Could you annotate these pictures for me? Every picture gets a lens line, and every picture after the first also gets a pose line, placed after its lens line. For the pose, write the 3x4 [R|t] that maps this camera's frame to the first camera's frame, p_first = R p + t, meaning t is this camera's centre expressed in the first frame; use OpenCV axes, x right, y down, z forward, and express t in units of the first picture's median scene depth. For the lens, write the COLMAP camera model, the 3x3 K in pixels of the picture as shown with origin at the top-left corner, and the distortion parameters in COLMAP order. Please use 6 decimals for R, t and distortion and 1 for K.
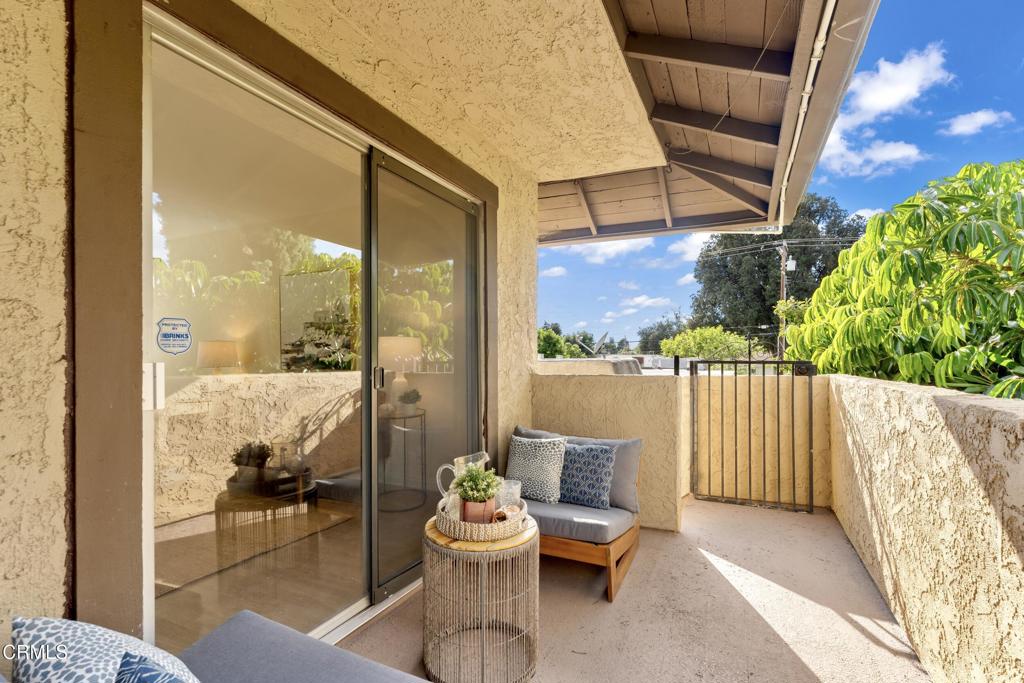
lens RADIAL K [[489.3, 0, 513.1], [0, 489.3, 346.1], [0, 0, 1]] dist [-0.002756, -0.000714]
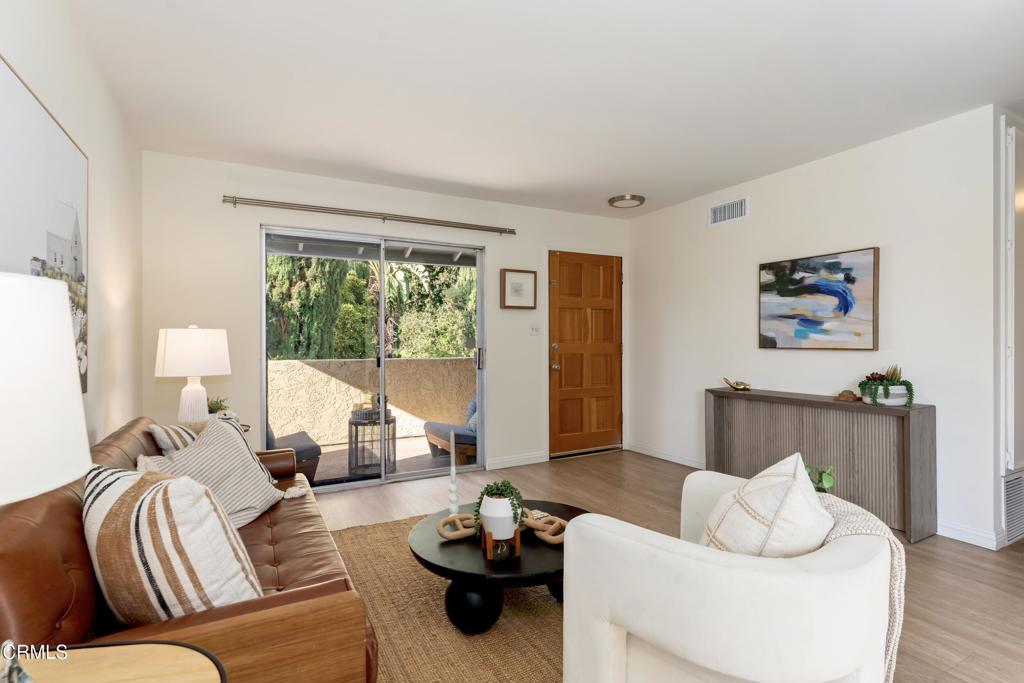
lens RADIAL K [[490.4, 0, 511.9], [0, 490.4, 336.6], [0, 0, 1]] dist [-0.003023, -0.000821]
pose [[-0.804993, 0.009209, 0.593213, -0.862855], [-0.008152, 0.999613, -0.026581, 0.006681], [-0.593228, -0.026233, -0.804607, 1.070407]]
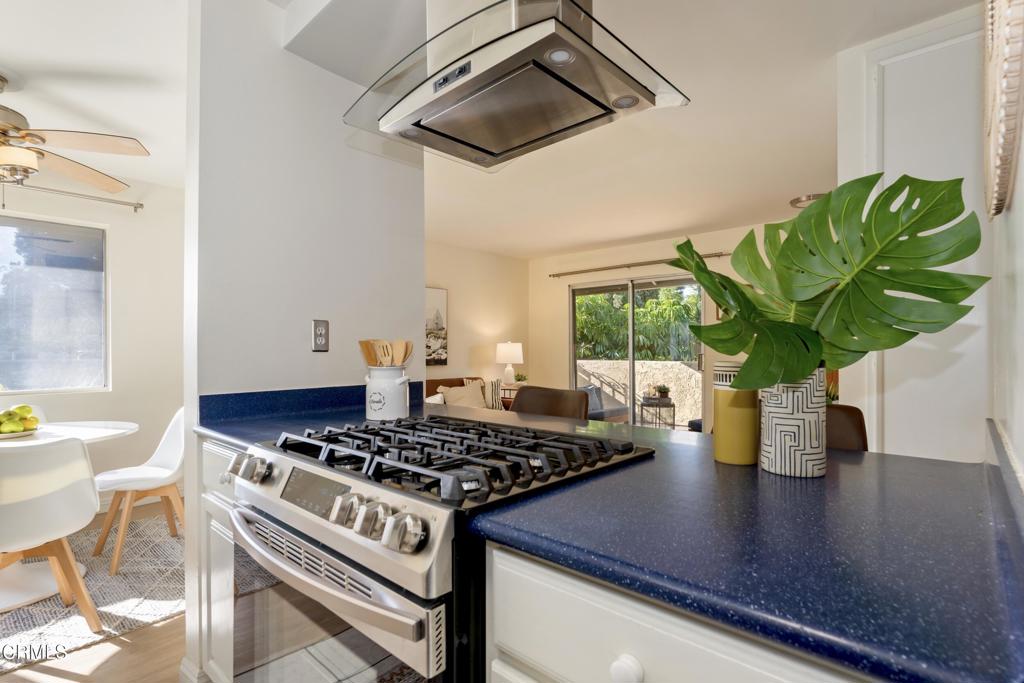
lens RADIAL K [[489.3, 0, 513.1], [0, 489.3, 346.1], [0, 0, 1]] dist [-0.002756, -0.000714]
pose [[0.283682, 0.004431, 0.958908, -1.516454], [-0.018587, 0.999827, 0.000878, -0.007708], [-0.958738, -0.018072, 0.283715, 0.422058]]
